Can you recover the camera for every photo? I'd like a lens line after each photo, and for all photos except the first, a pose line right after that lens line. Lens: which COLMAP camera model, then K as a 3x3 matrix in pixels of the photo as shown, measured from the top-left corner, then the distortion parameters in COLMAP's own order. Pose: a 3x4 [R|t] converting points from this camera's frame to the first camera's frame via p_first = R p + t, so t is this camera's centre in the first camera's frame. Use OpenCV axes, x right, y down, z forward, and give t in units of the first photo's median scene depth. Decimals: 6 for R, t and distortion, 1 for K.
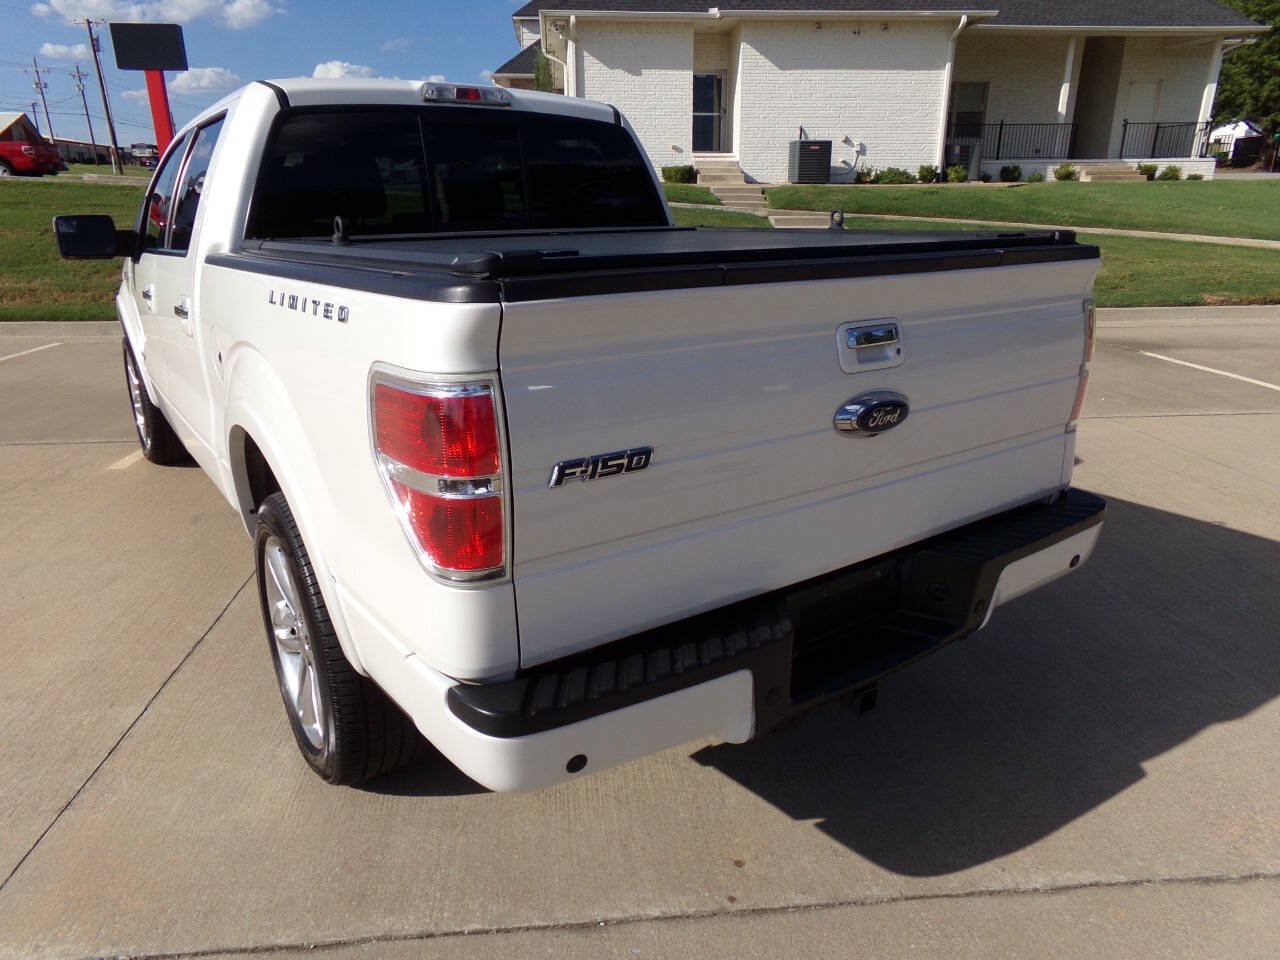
lens RADIAL K [[868.9, 0, 637.4], [0, 868.9, 489.7], [0, 0, 1]] dist [-0.007633, 0.023423]
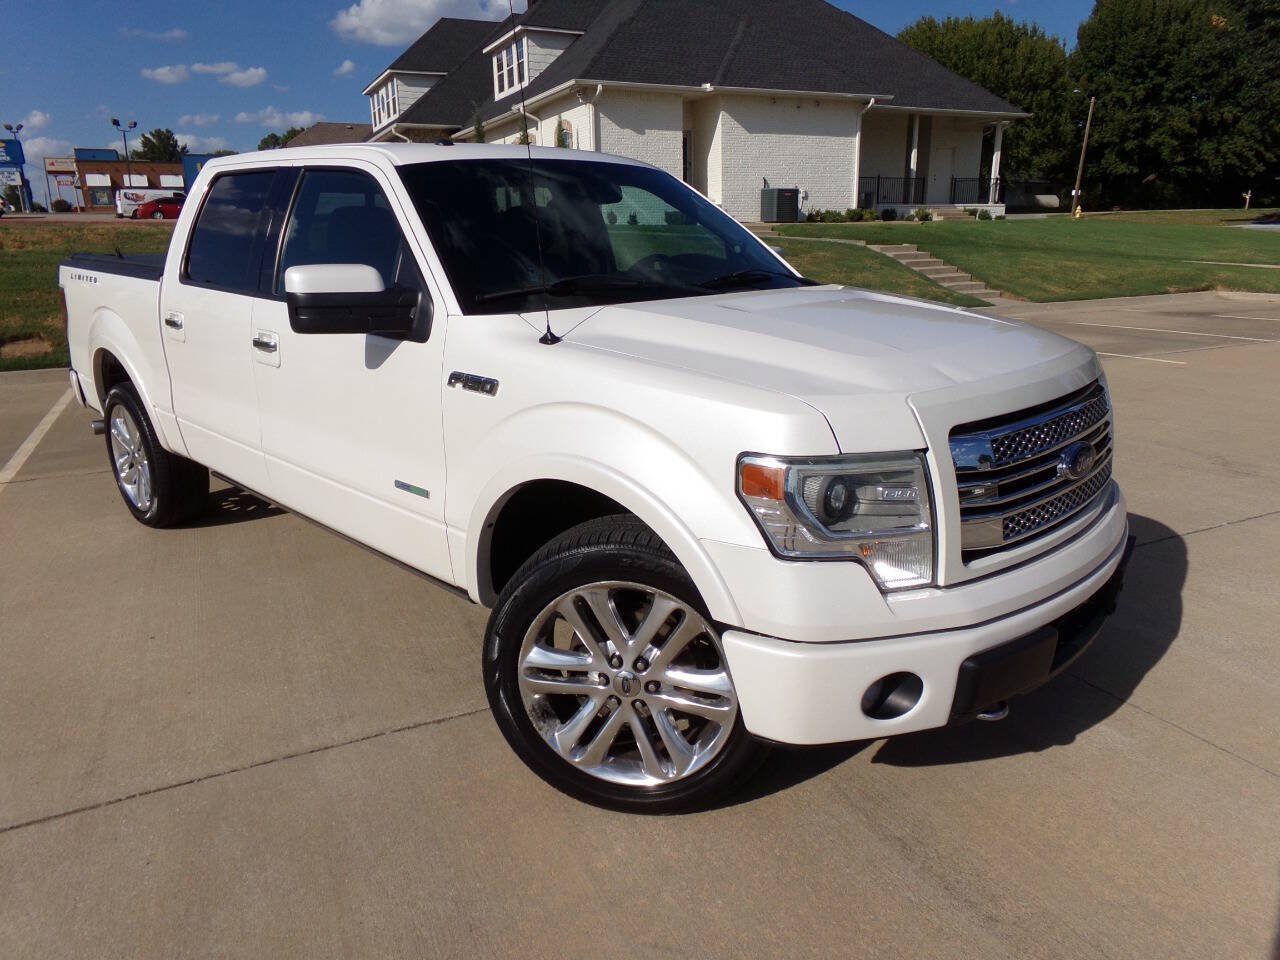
lens RADIAL K [[868.9, 0, 636.3], [0, 868.9, 490.8], [0, 0, 1]] dist [-0.007633, 0.023423]
pose [[0.932347, -0.114483, 0.342962, -2.299421], [0.129312, 0.991390, -0.020605, 0.146004], [-0.337650, 0.063560, 0.939123, -0.404852]]
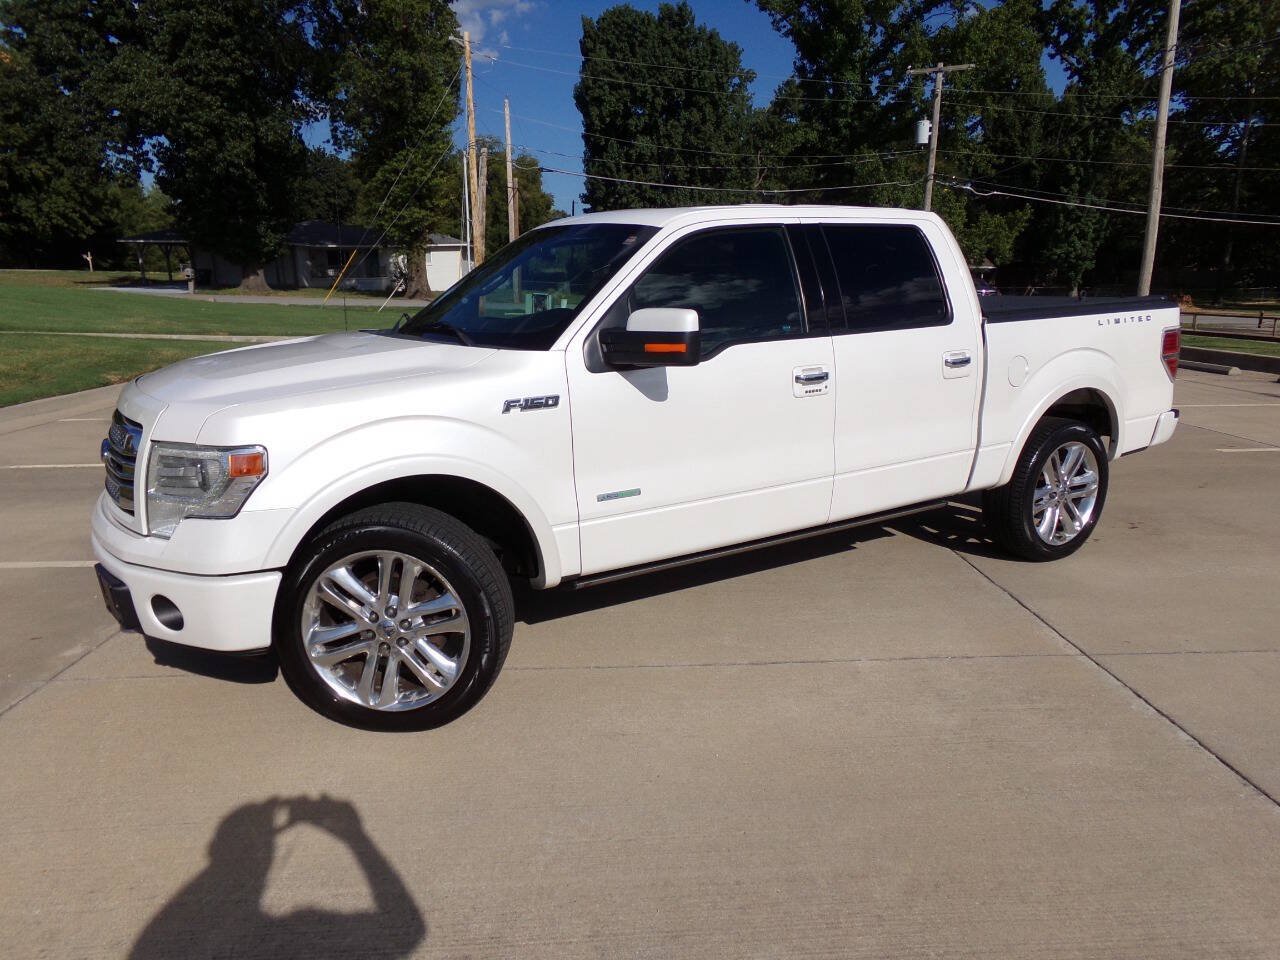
lens RADIAL K [[868.9, 0, 643.5], [0, 868.9, 484.7], [0, 0, 1]] dist [-0.007633, 0.023423]
pose [[0.044997, -0.226152, 0.973052, -1.129909], [0.329339, 0.922943, 0.199276, -0.248519], [-0.943139, 0.311498, 0.116010, 0.743298]]
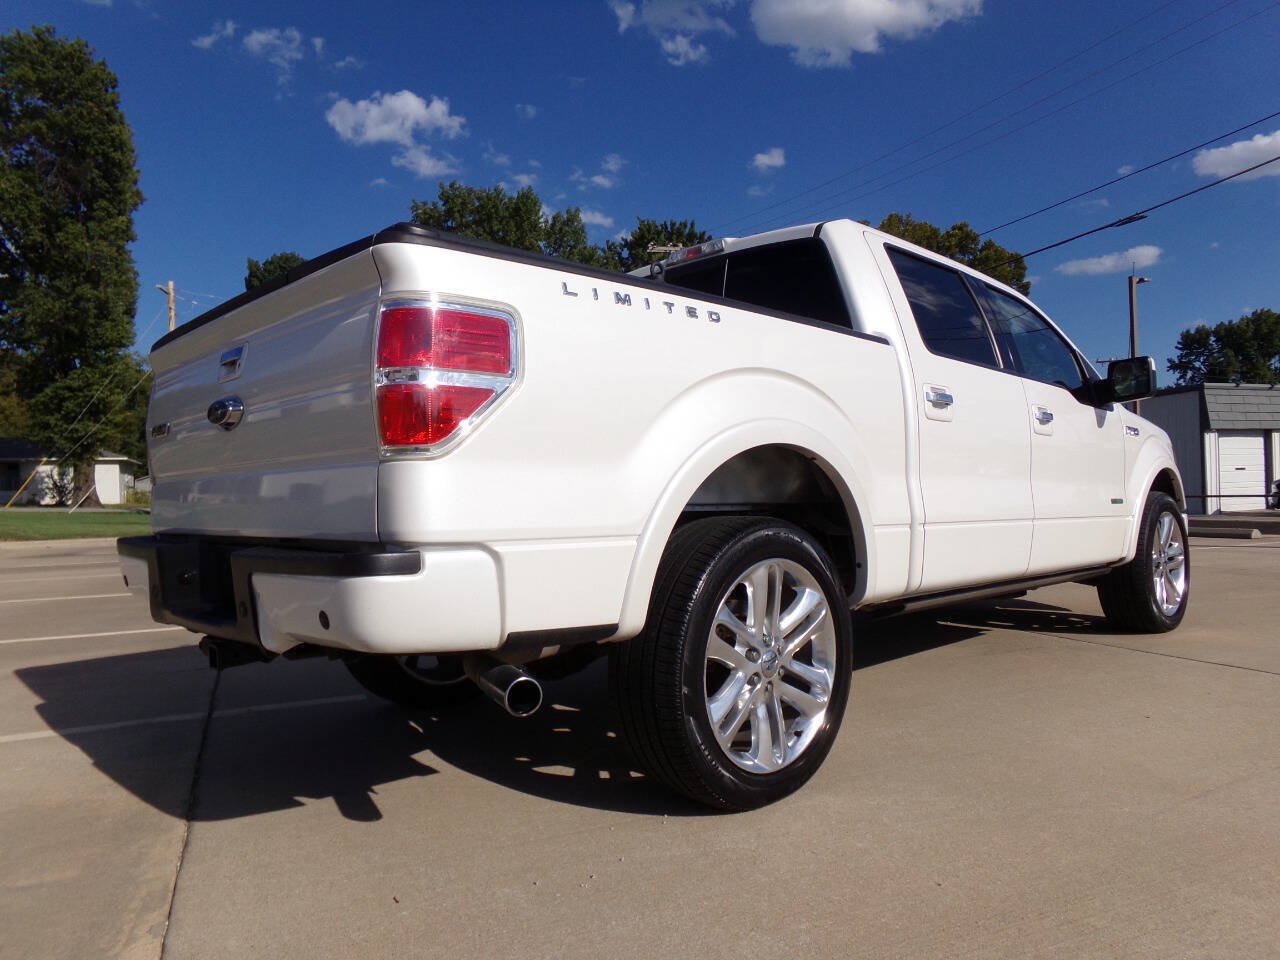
lens RADIAL K [[868.9, 0, 643.8], [0, 868.9, 481.3], [0, 0, 1]] dist [-0.007633, 0.023423]
pose [[-0.335430, 0.019674, 0.941860, -2.949949], [0.329637, 0.939031, 0.097781, -0.209310], [-0.882511, 0.343270, -0.321465, 1.115973]]
